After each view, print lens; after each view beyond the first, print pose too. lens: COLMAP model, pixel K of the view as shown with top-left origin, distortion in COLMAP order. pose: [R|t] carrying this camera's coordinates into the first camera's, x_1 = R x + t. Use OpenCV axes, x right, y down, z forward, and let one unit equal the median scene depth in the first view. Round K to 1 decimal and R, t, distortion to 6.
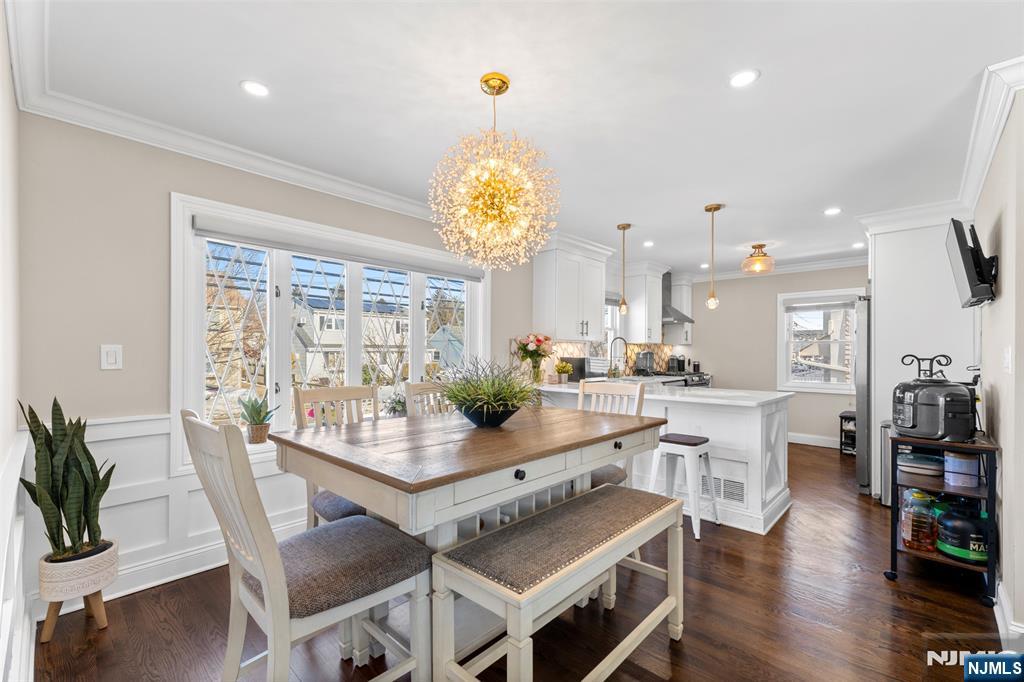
lens RADIAL K [[436.6, 0, 512.7], [0, 436.6, 348.3], [0, 0, 1]] dist [0.014517, -0.000762]
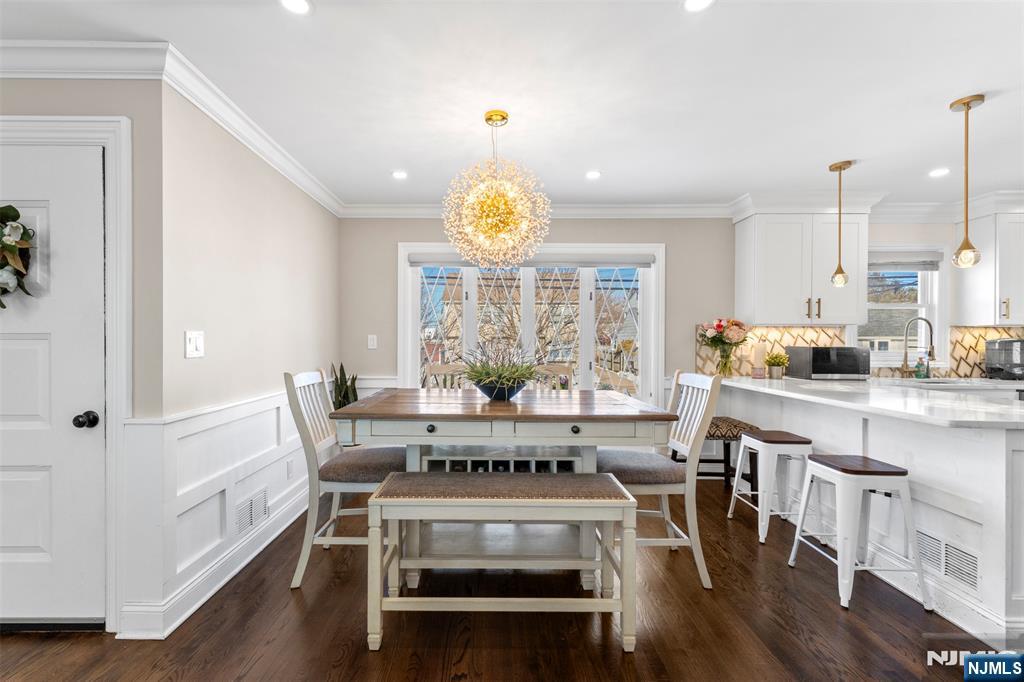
lens RADIAL K [[436.6, 0, 494.7], [0, 436.6, 337.6], [0, 0, 1]] dist [0.014517, -0.000762]
pose [[0.678906, -0.005751, -0.734203, 0.380691], [0.005308, 0.999982, -0.002924, 0.004785], [0.734206, -0.001912, 0.678924, 0.079083]]
